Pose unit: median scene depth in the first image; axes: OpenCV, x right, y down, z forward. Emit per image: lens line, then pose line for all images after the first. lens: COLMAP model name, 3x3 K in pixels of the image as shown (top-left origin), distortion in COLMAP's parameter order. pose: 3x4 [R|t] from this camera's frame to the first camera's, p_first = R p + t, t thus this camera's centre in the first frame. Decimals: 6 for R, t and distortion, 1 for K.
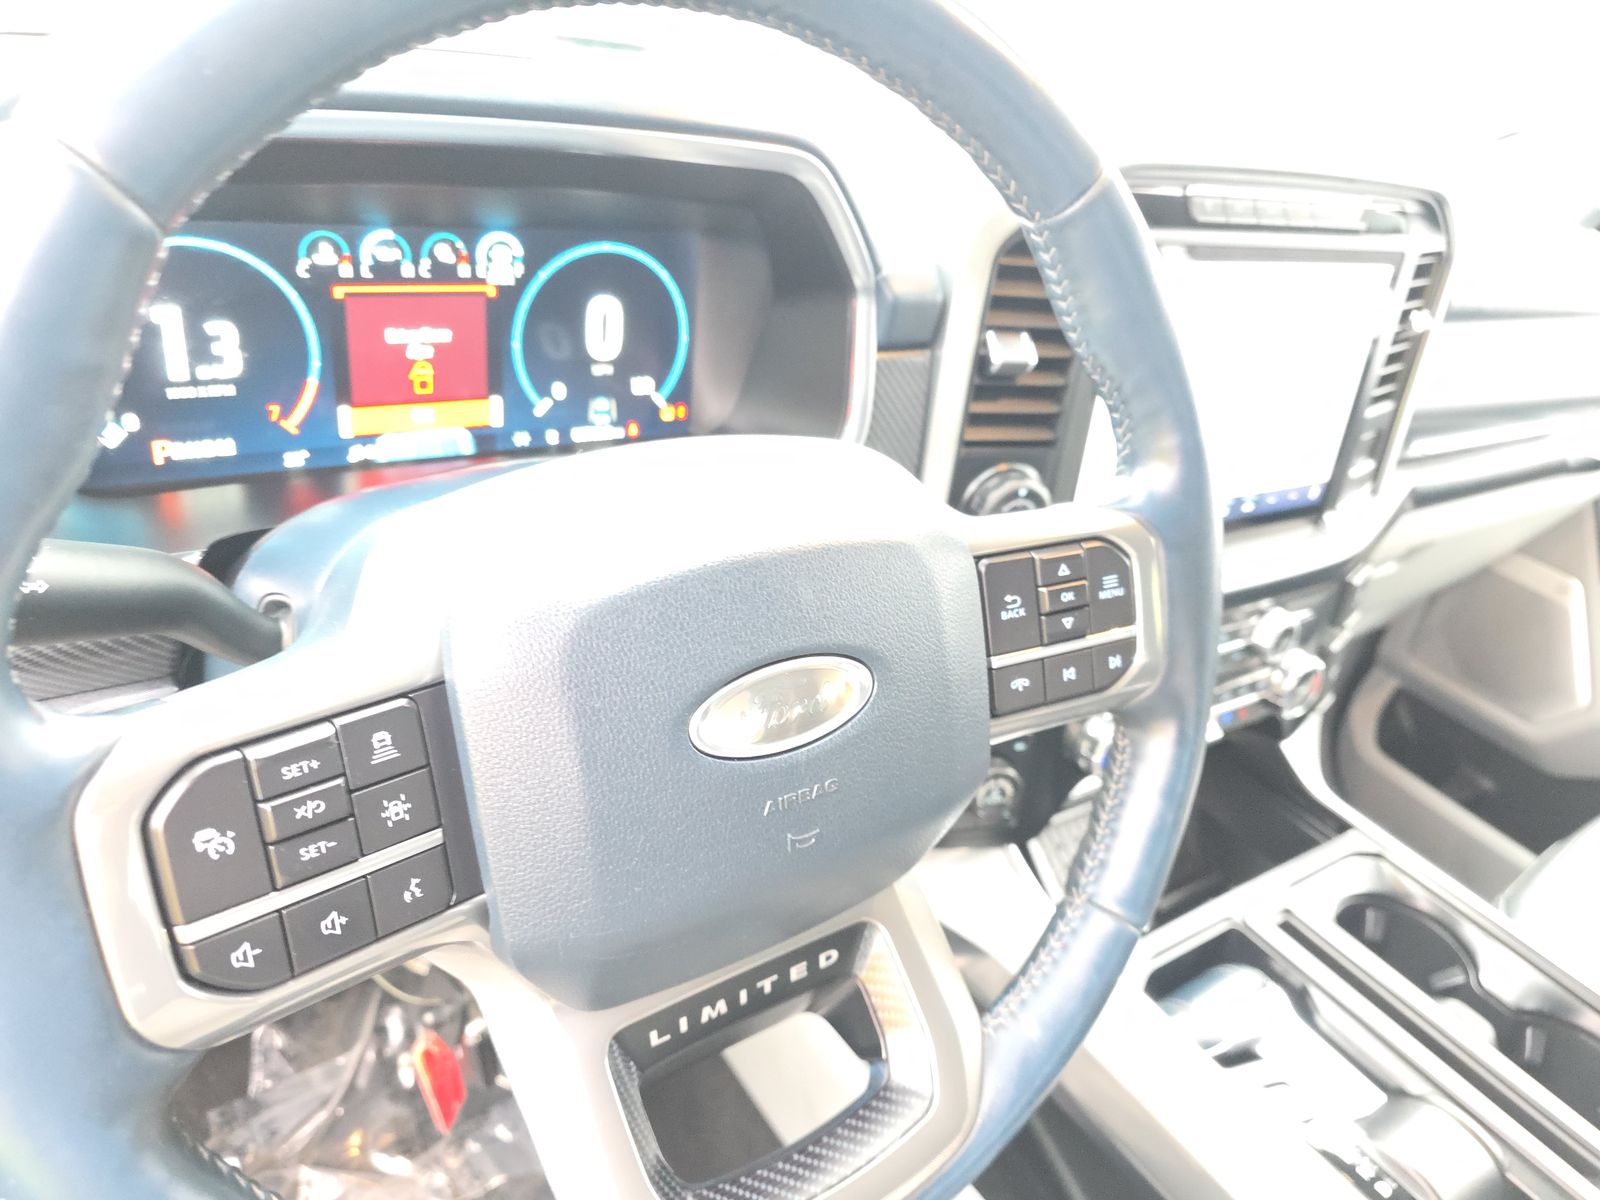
lens RADIAL K [[1087.1, 0, 775.1], [0, 1087.1, 665.0], [0, 0, 1]] dist [0.037150, -0.049192]
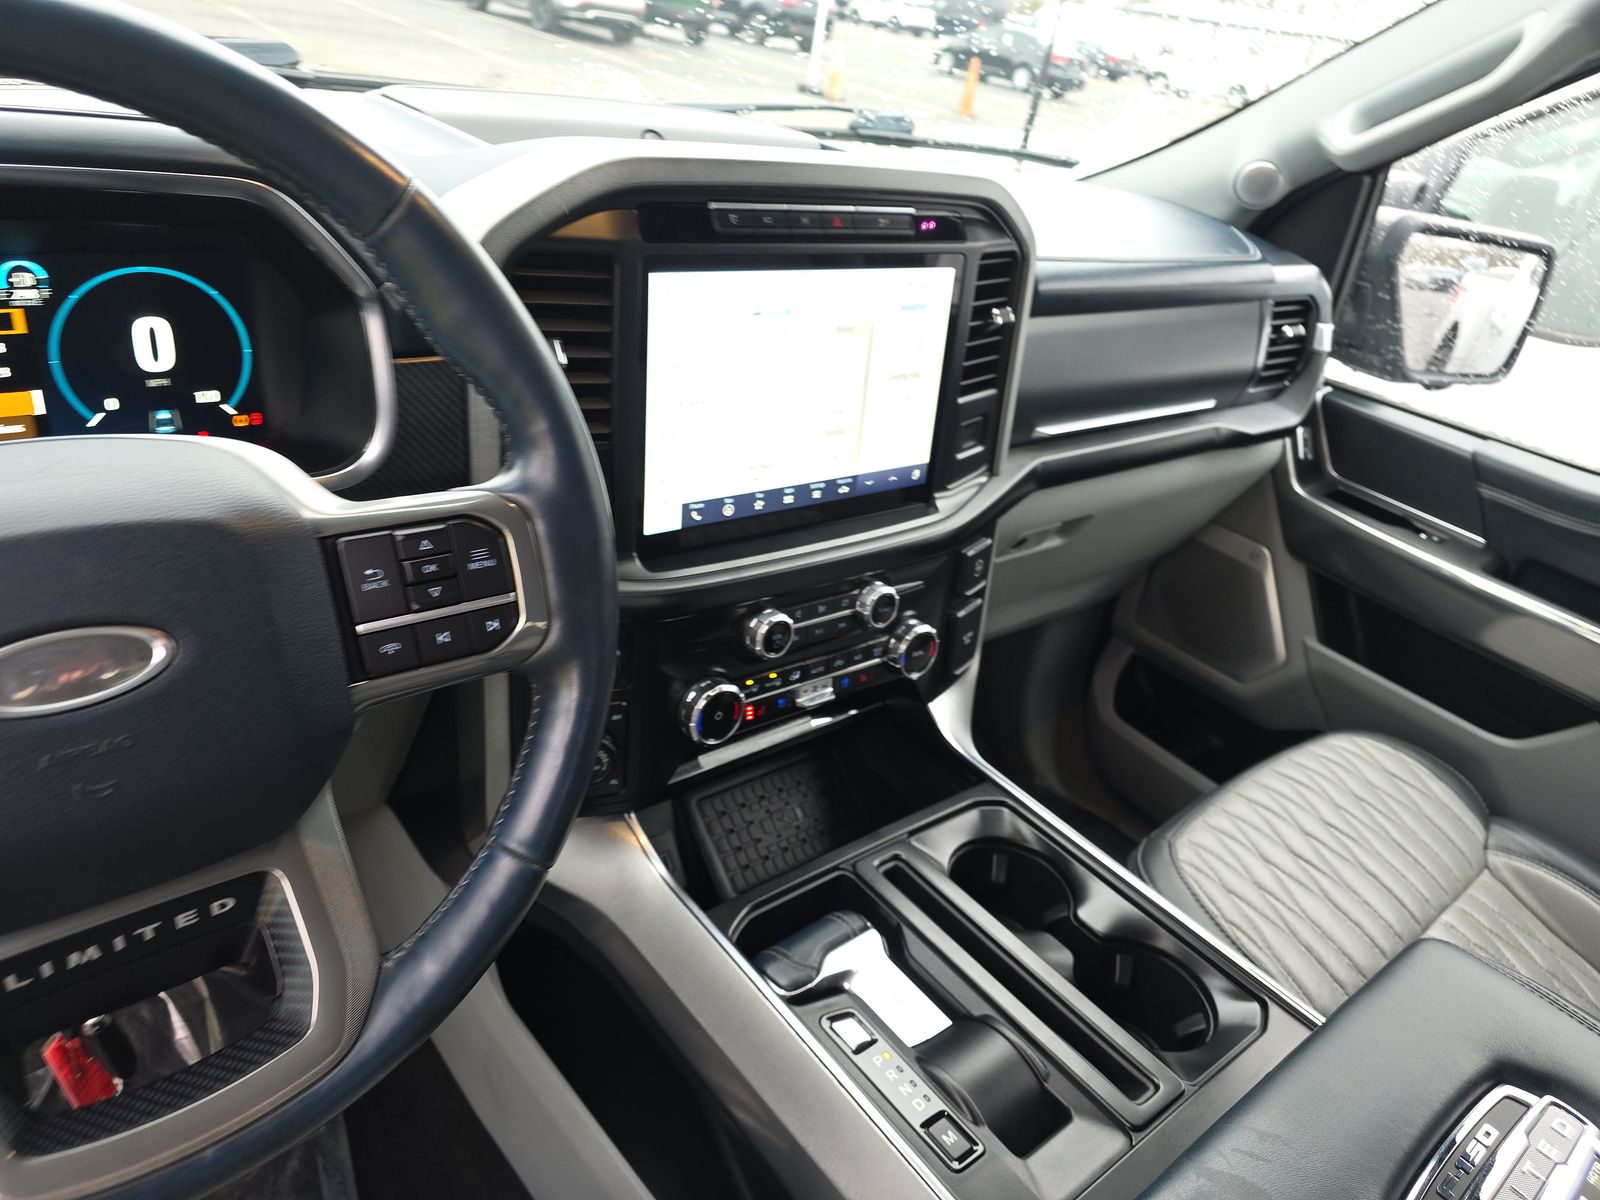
lens RADIAL K [[1087.1, 0, 770.7], [0, 1087.1, 635.3], [0, 0, 1]] dist [0.037150, -0.049192]
pose [[0.996789, -0.048119, 0.064005, 0.434401], [0.050166, 0.998267, -0.030771, 0.046976], [-0.062413, 0.033883, 0.997475, -0.115150]]
